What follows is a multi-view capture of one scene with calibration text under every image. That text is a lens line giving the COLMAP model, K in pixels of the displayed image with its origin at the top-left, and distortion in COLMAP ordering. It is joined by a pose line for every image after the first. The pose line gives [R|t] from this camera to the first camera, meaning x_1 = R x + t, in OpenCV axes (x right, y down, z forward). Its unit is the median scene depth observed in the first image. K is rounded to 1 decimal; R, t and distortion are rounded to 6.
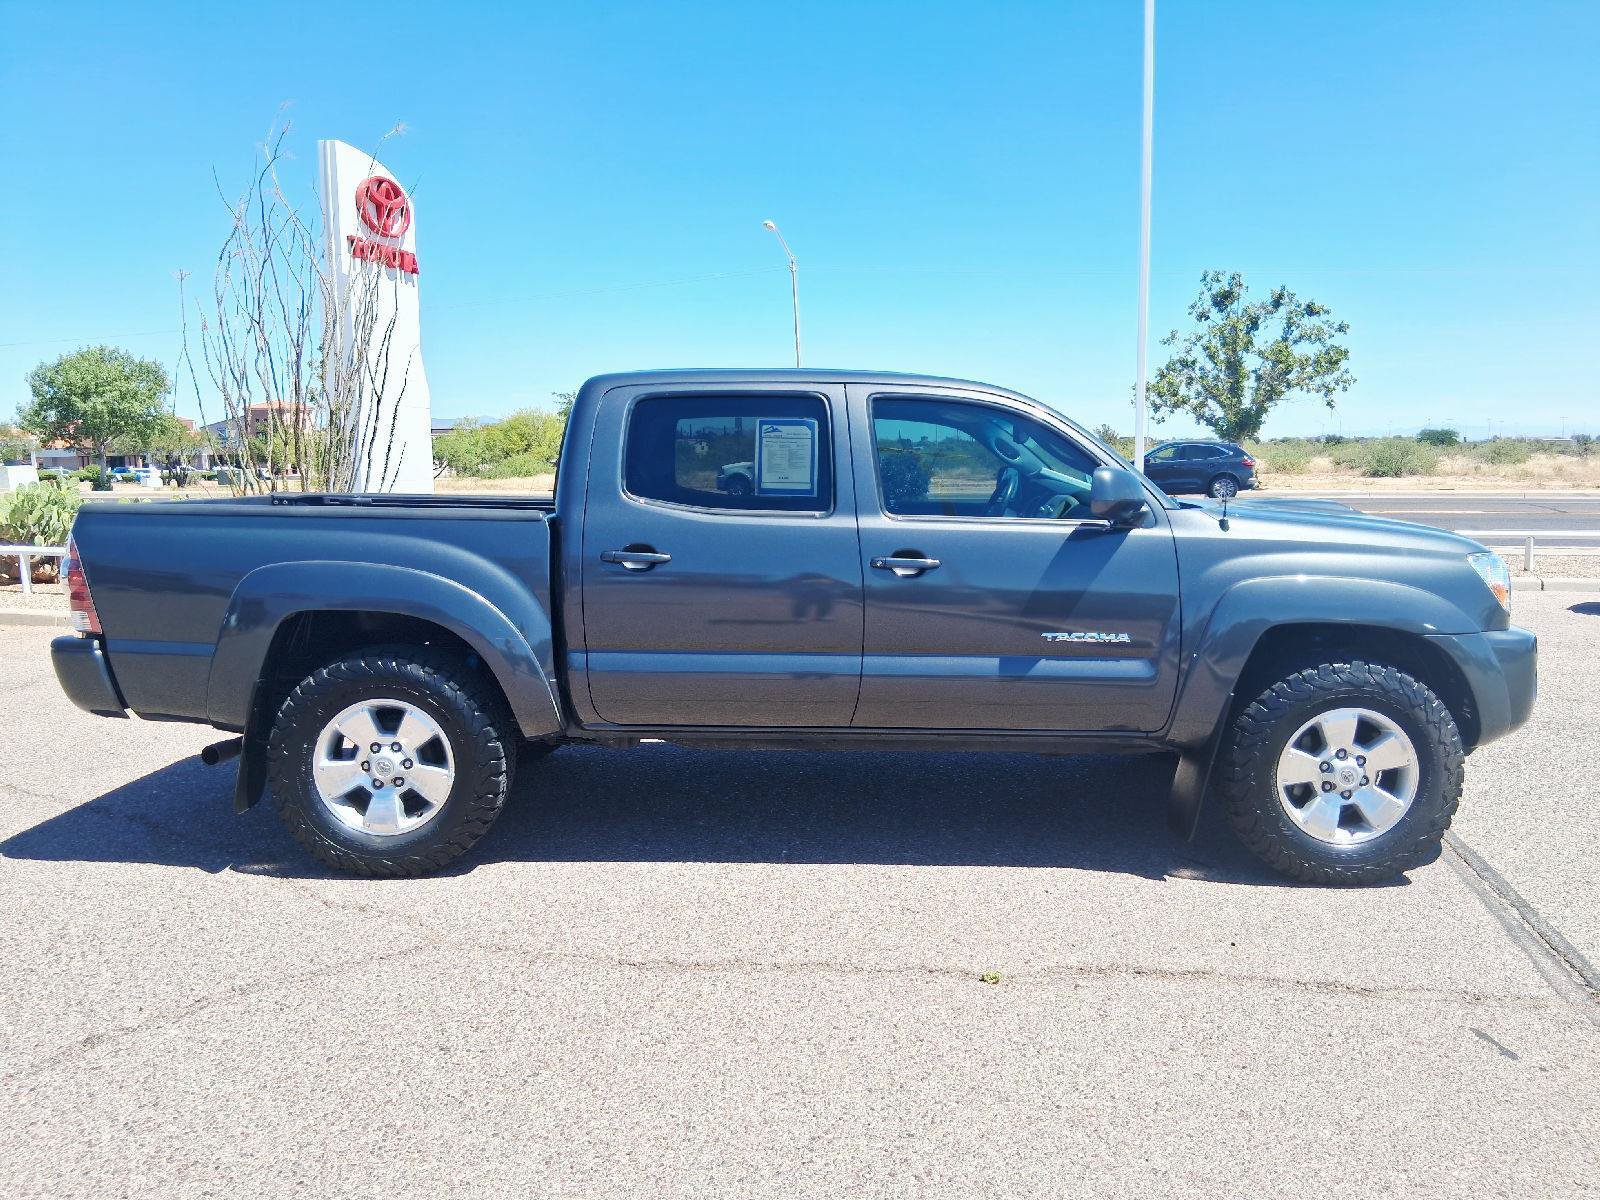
lens RADIAL K [[1310.8, 0, 800.0], [0, 1310.8, 600.0], [0, 0, 1]] dist [-0.003920, -0.016094]
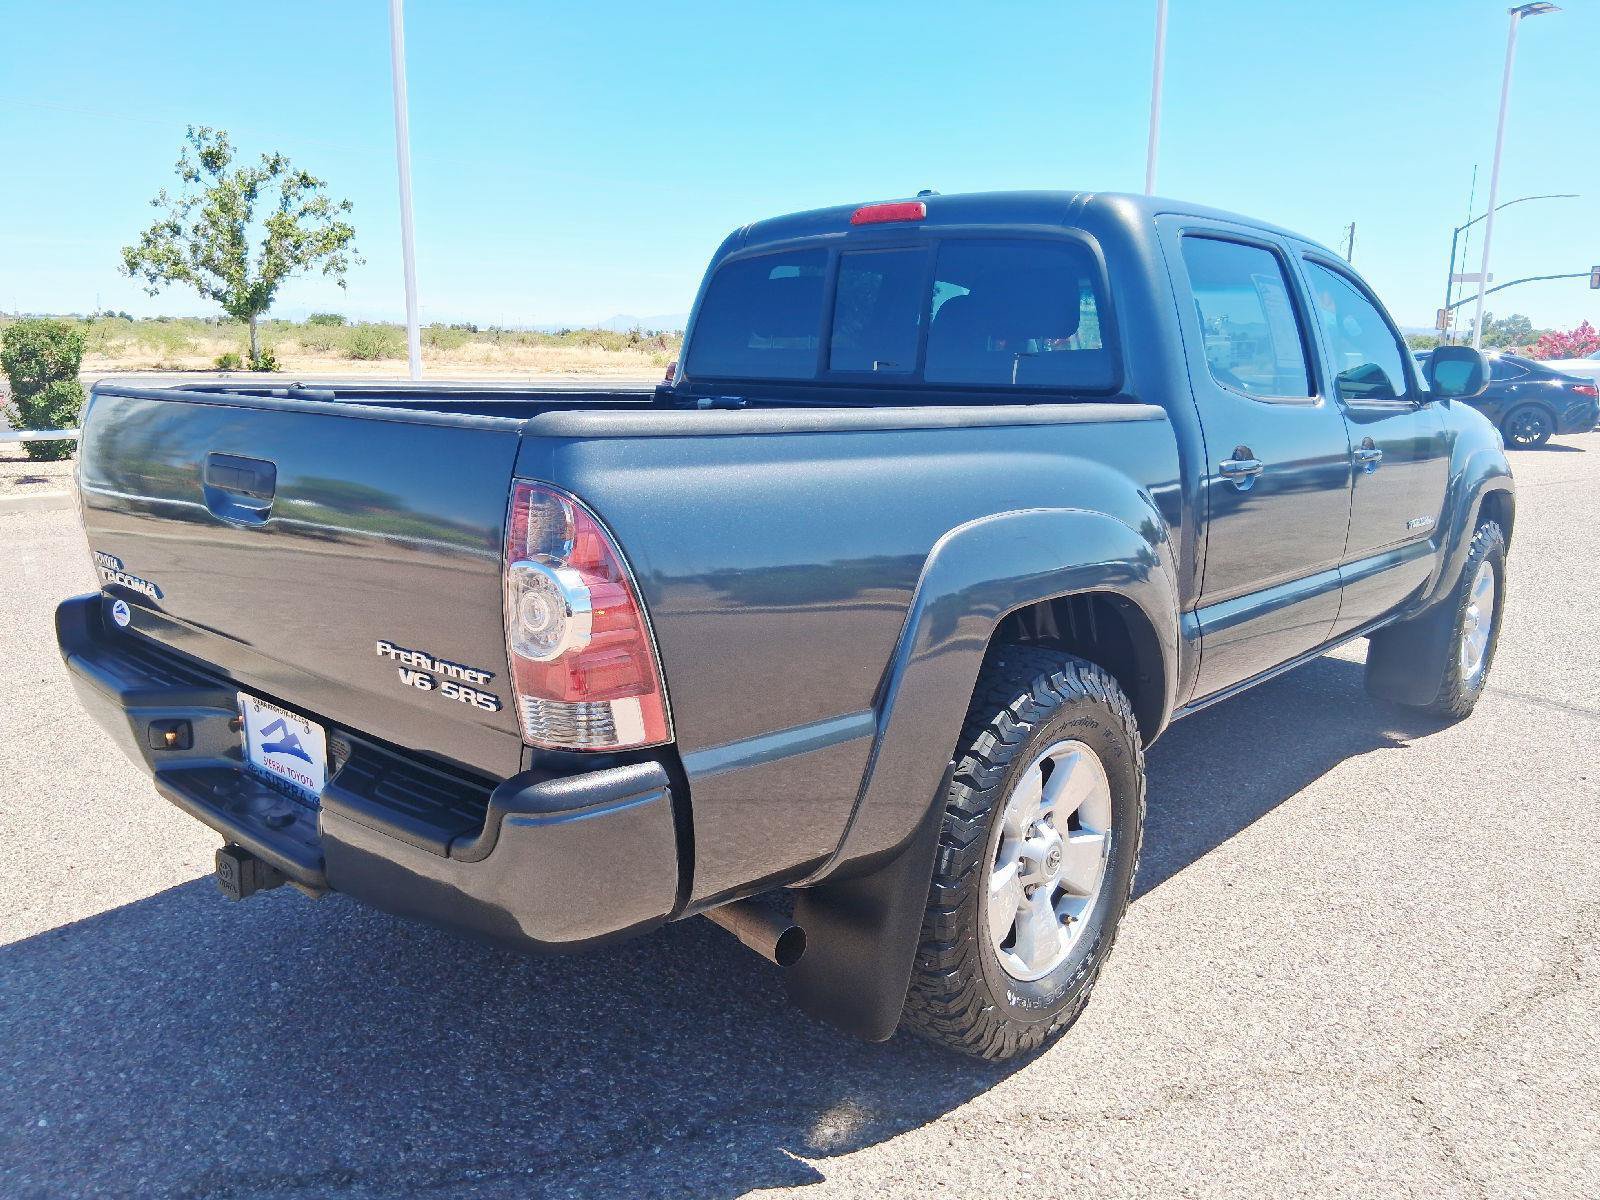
lens RADIAL K [[1310.8, 0, 800.0], [0, 1310.8, 600.0], [0, 0, 1]] dist [-0.003920, -0.016094]
pose [[0.692912, -0.115312, 0.711742, -0.077599], [0.052172, 0.992560, 0.110016, -0.005160], [-0.719132, -0.039098, 0.693773, 0.067606]]
